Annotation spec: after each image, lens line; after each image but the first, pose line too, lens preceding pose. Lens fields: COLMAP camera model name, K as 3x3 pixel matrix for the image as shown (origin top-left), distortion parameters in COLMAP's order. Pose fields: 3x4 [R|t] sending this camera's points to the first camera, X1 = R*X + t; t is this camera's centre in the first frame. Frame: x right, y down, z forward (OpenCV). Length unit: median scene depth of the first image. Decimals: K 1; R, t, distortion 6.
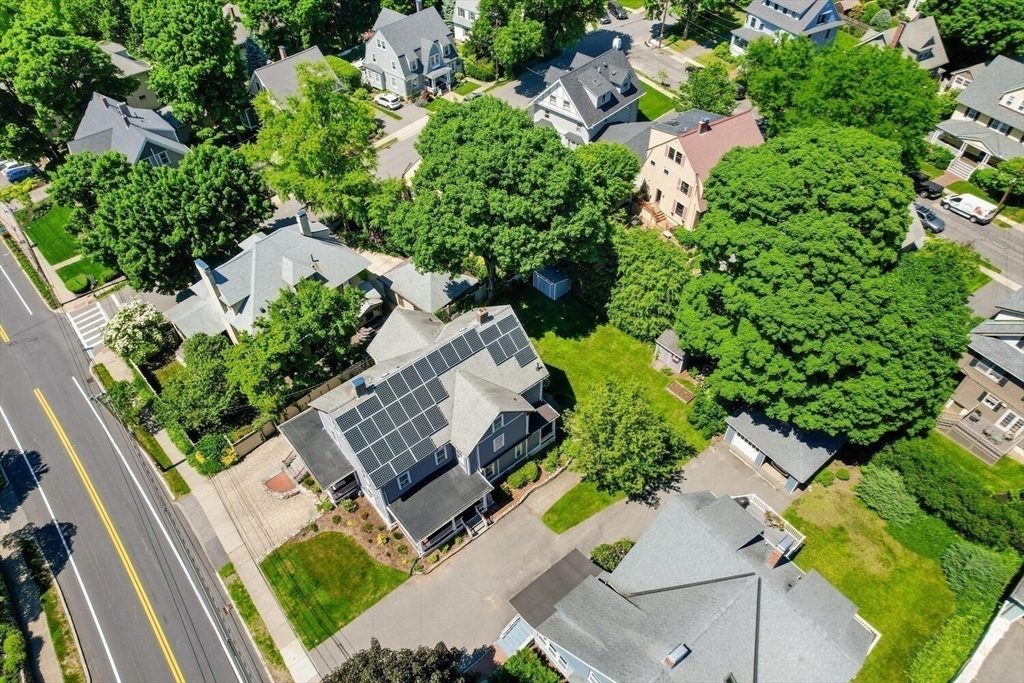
lens RADIAL K [[670.3, 0, 511.9], [0, 670.3, 342.2], [0, 0, 1]] dist [-0.055110, 0.016195]
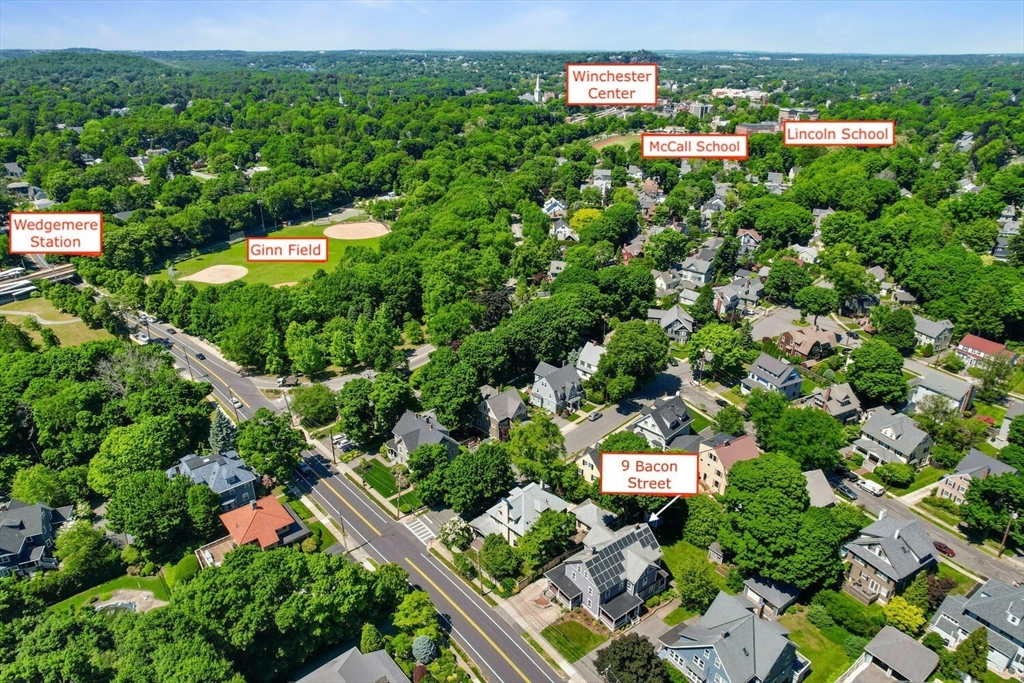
lens RADIAL K [[670.3, 0, 513.0], [0, 670.3, 339.3], [0, 0, 1]] dist [-0.055110, 0.016195]
pose [[0.998056, 0.032314, -0.053294, -0.321734], [-0.050229, 0.923276, -0.380838, 0.230811], [0.036899, 0.382775, 0.923104, -1.249439]]
